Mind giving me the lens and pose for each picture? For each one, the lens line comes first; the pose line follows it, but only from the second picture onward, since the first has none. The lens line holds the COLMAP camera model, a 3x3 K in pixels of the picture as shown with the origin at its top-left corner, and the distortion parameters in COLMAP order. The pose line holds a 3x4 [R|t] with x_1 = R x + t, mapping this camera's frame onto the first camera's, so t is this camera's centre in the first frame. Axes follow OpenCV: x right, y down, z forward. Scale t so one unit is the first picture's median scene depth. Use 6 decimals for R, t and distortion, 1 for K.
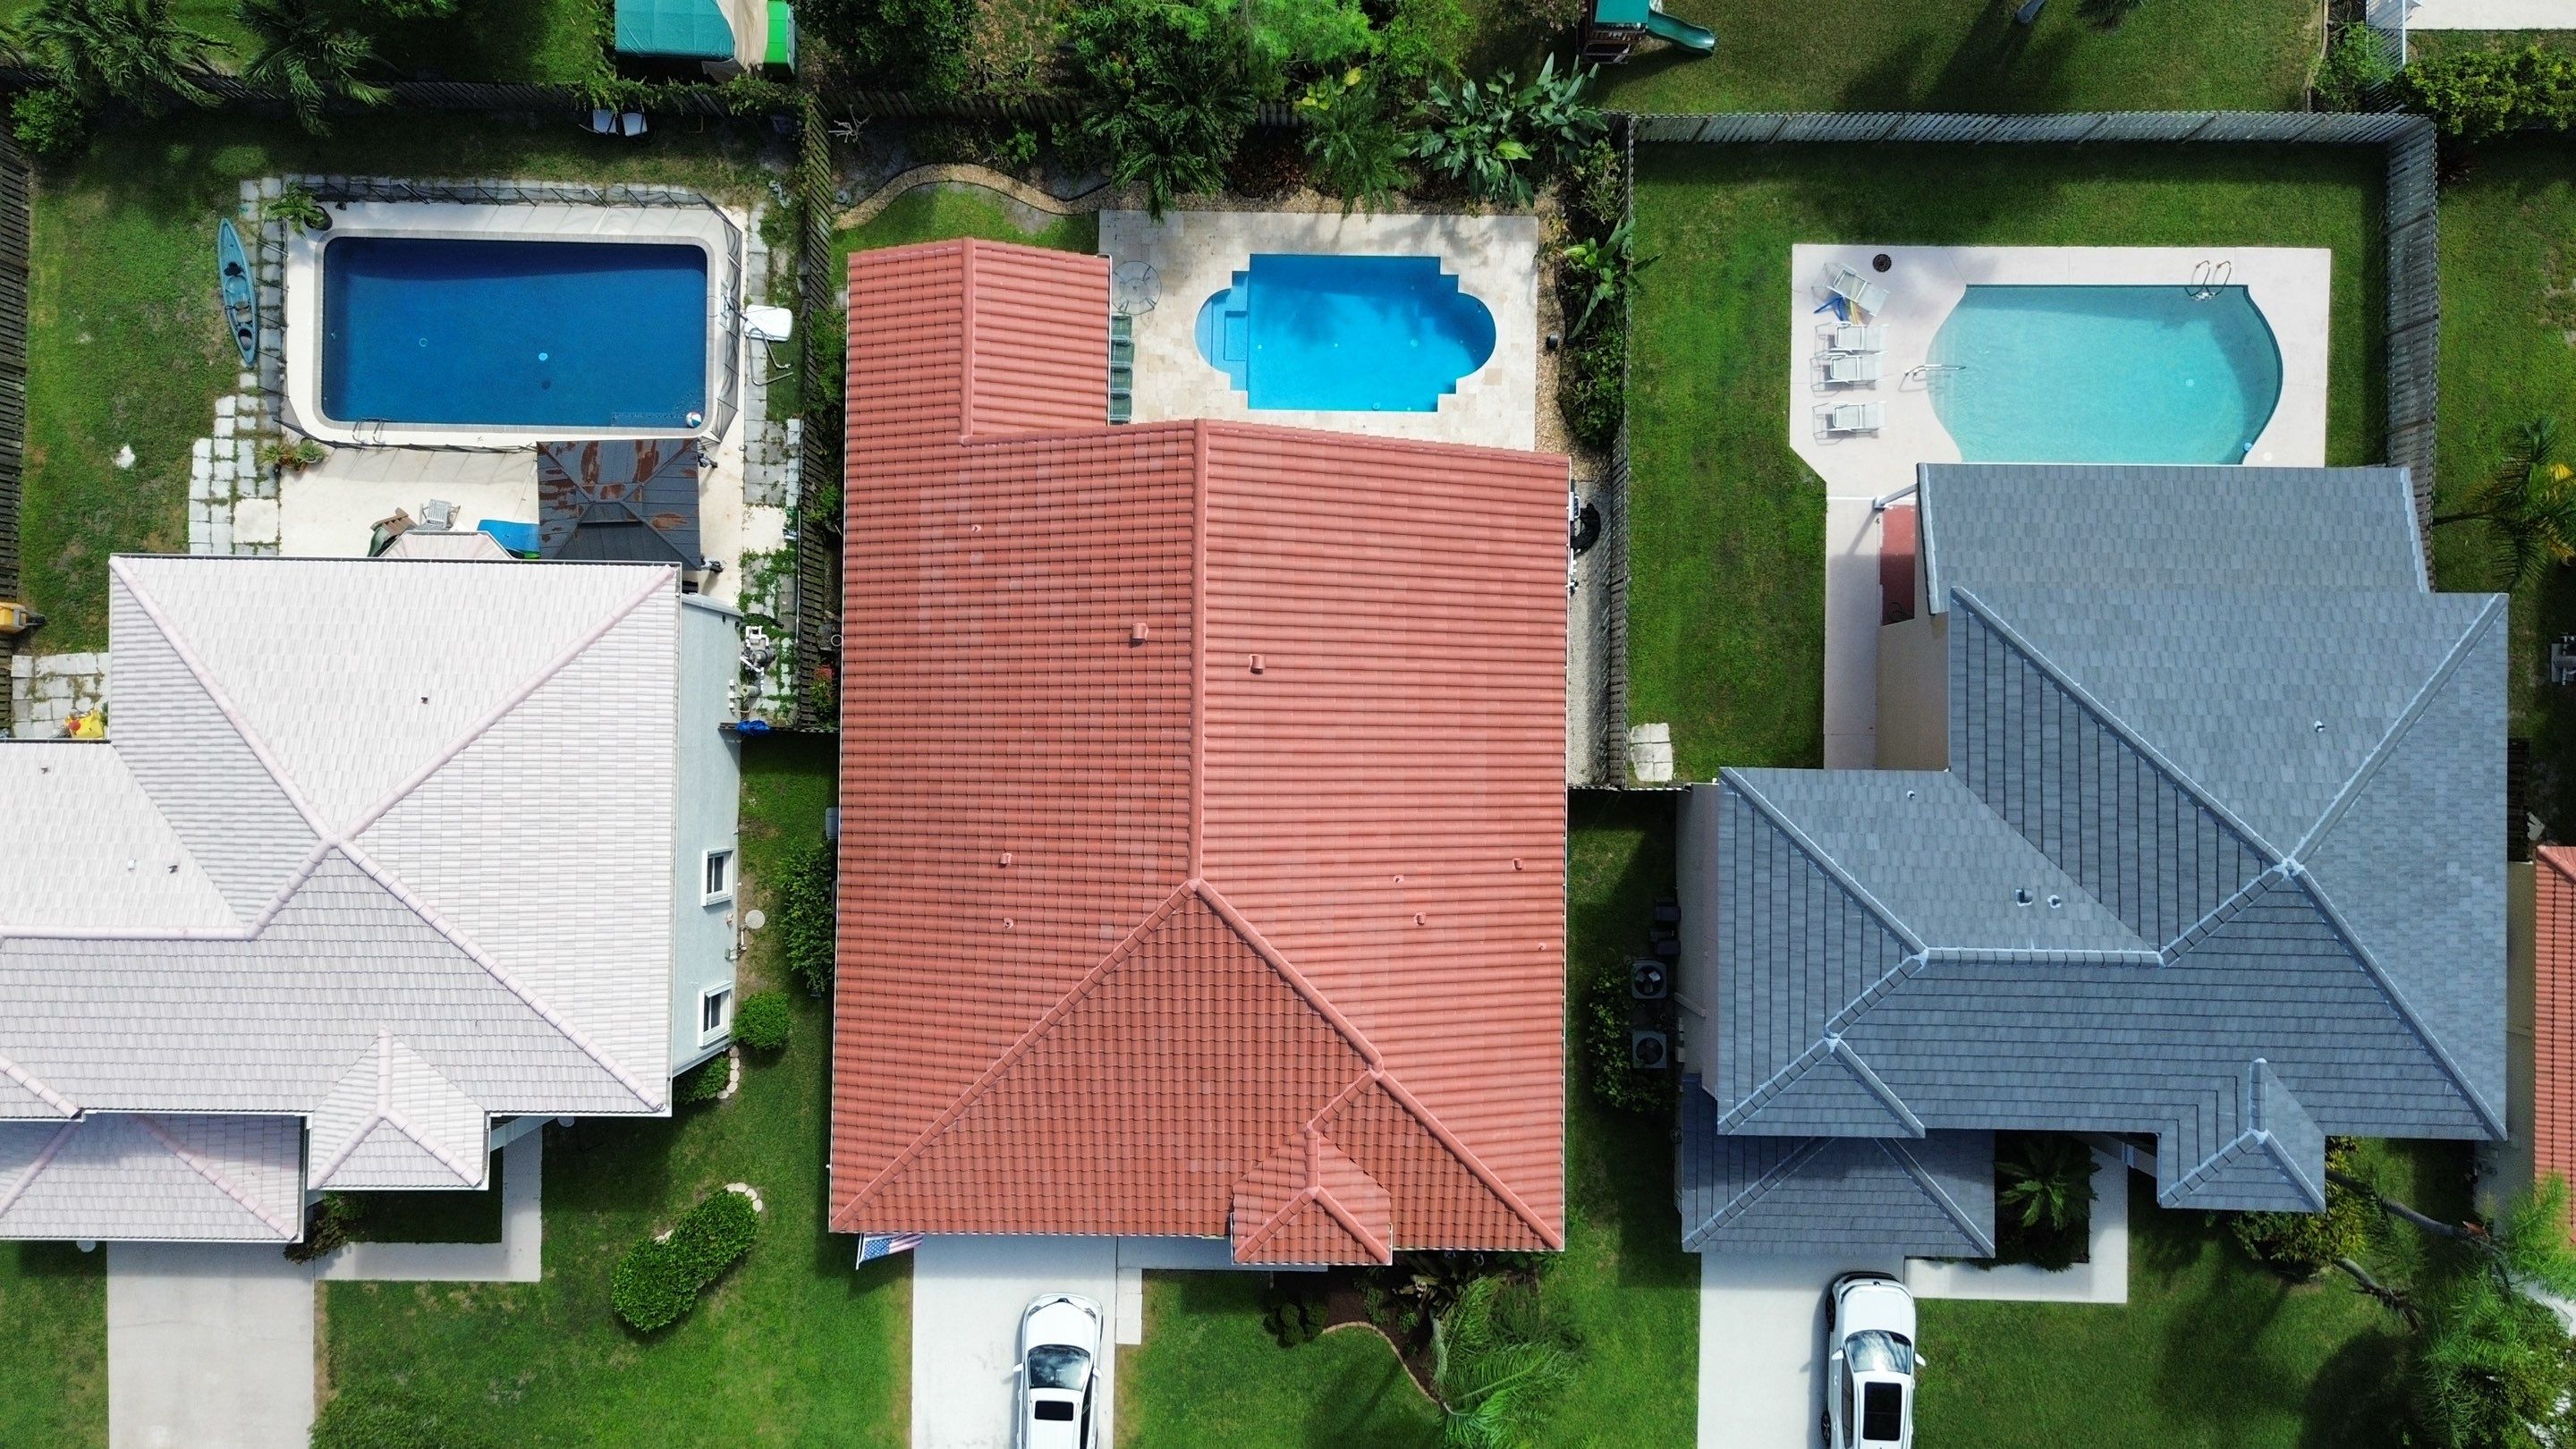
lens RADIAL K [[1840.0, 0, 1289.7], [0, 1840.0, 731.3], [0, 0, 1]] dist [0.028087, -0.004644]
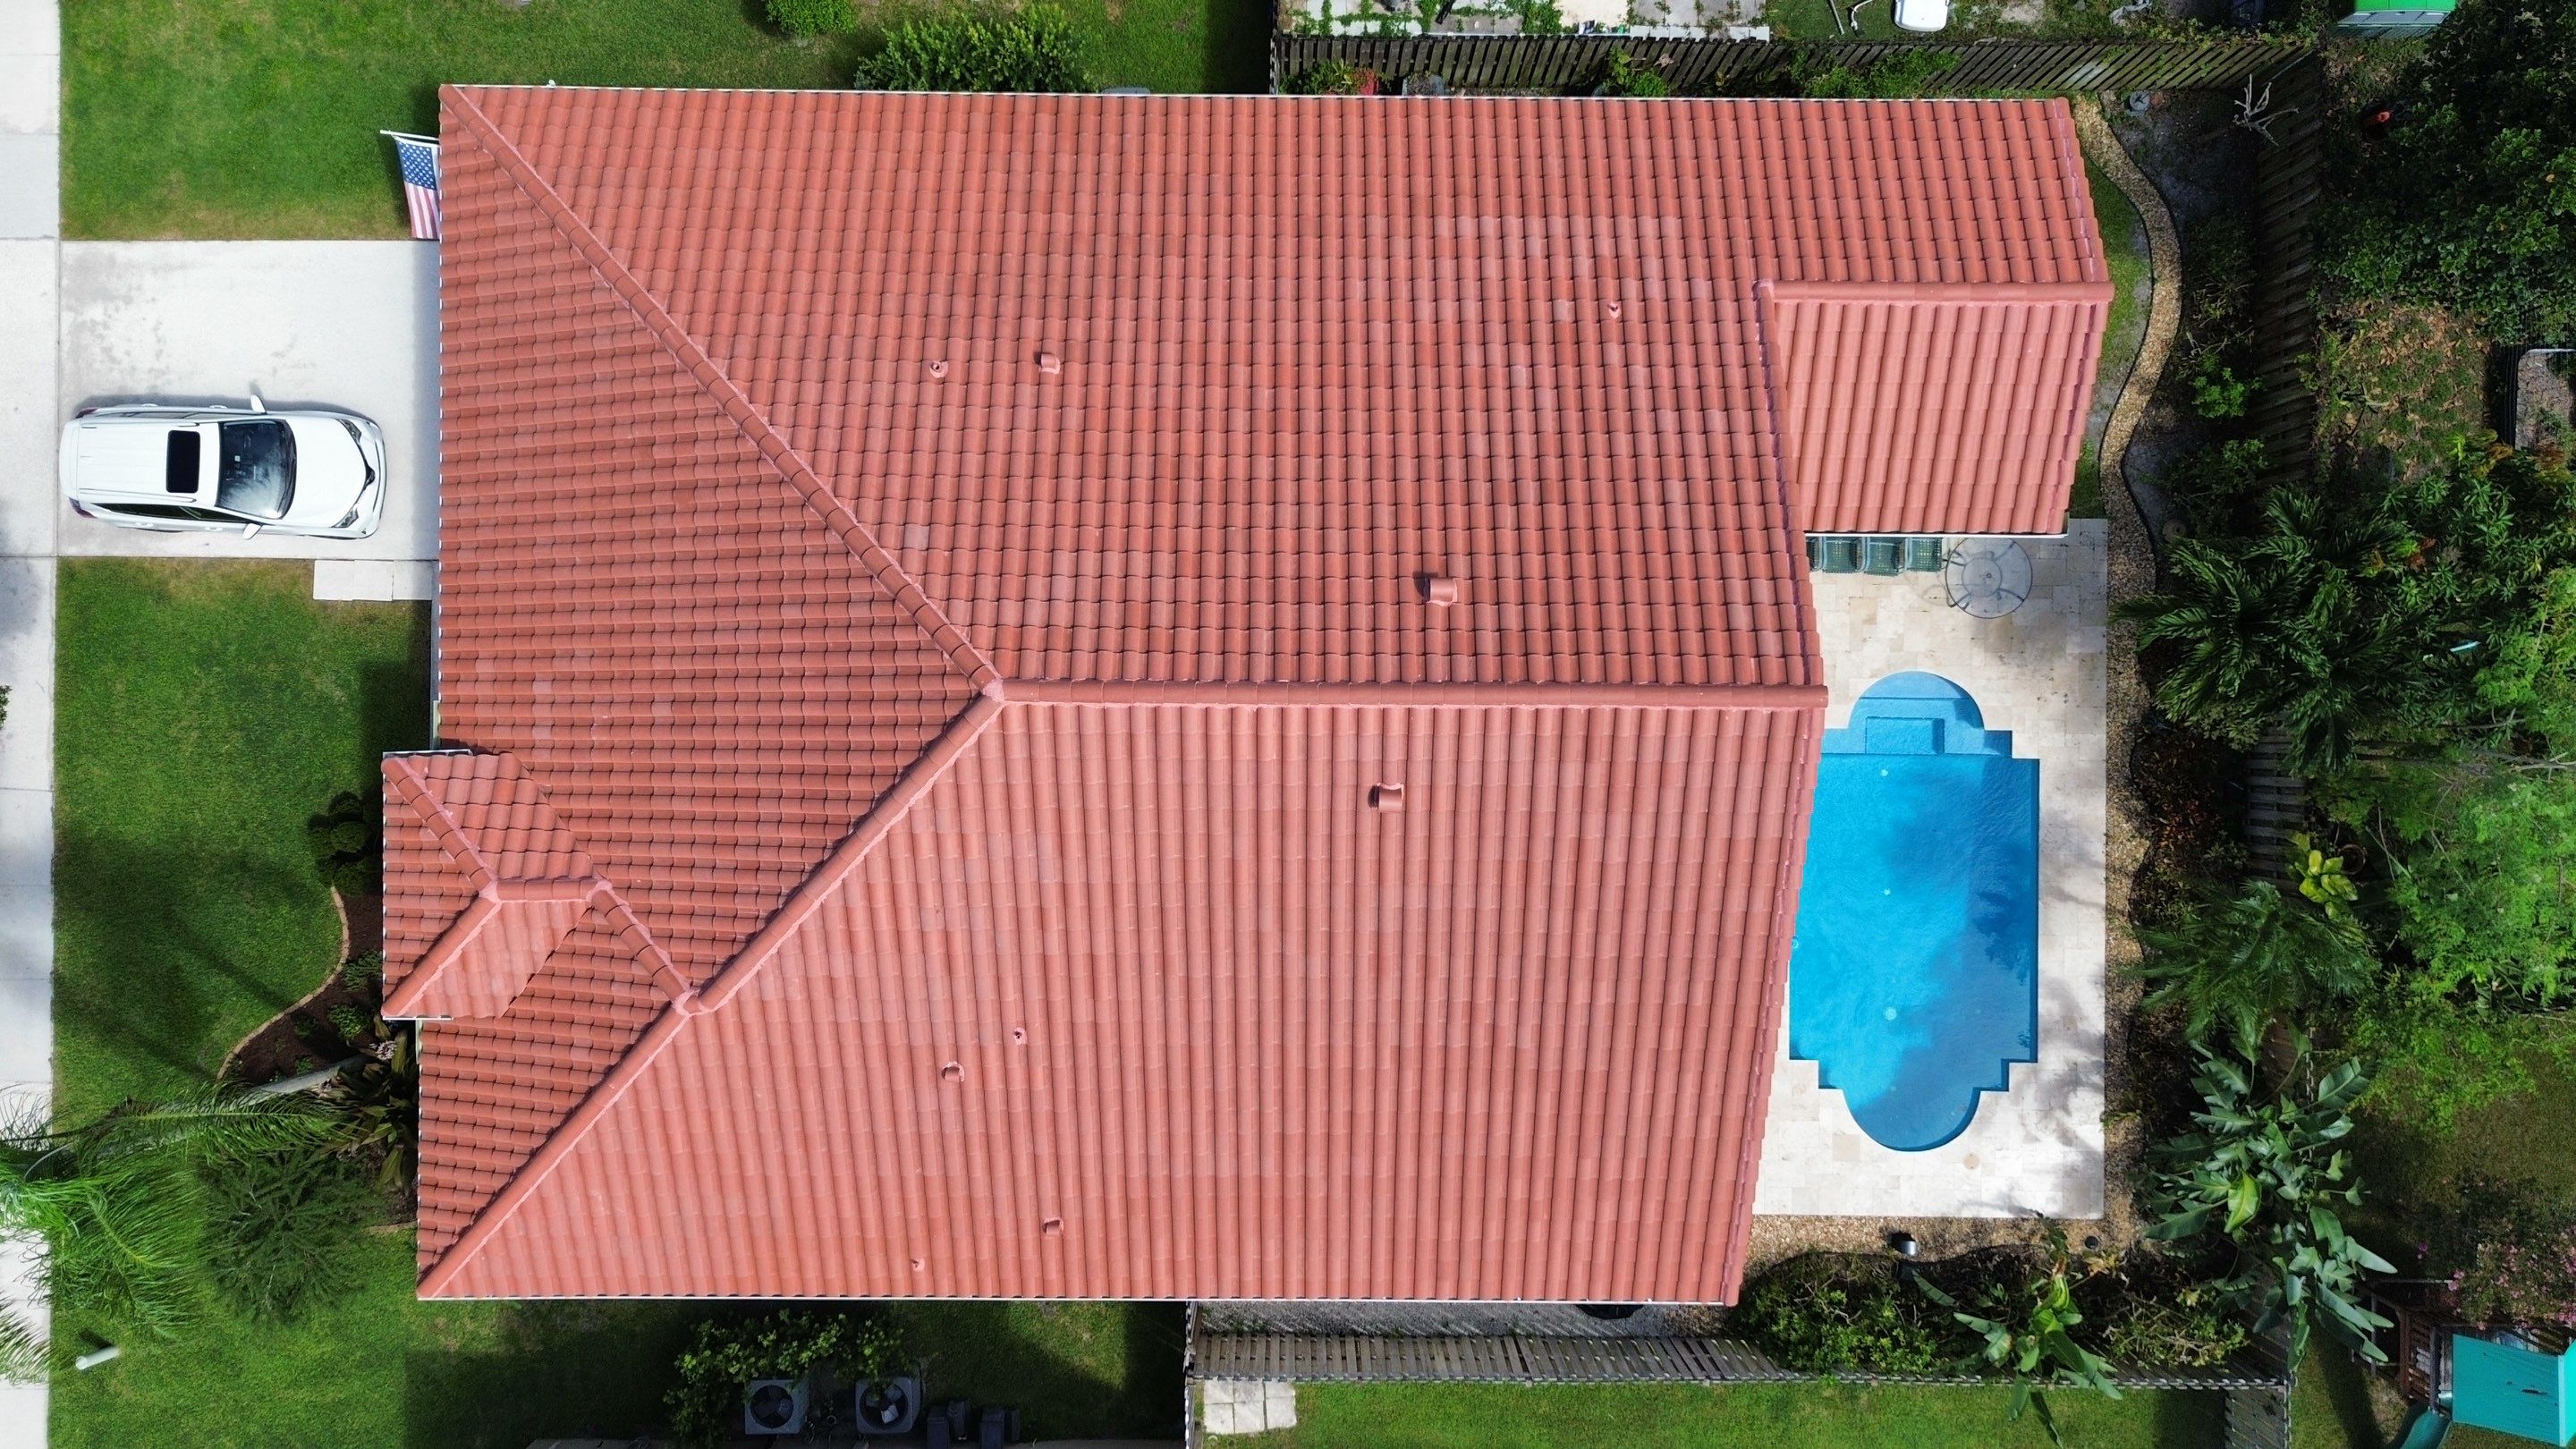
lens RADIAL K [[1840.0, 0, 1289.7], [0, 1840.0, 731.3], [0, 0, 1]] dist [0.028087, -0.004644]
pose [[0.007283, 0.999972, -0.001536, -0.035383], [-0.999894, 0.007302, 0.012636, -0.013082], [0.012647, 0.001444, 0.999919, 0.406046]]
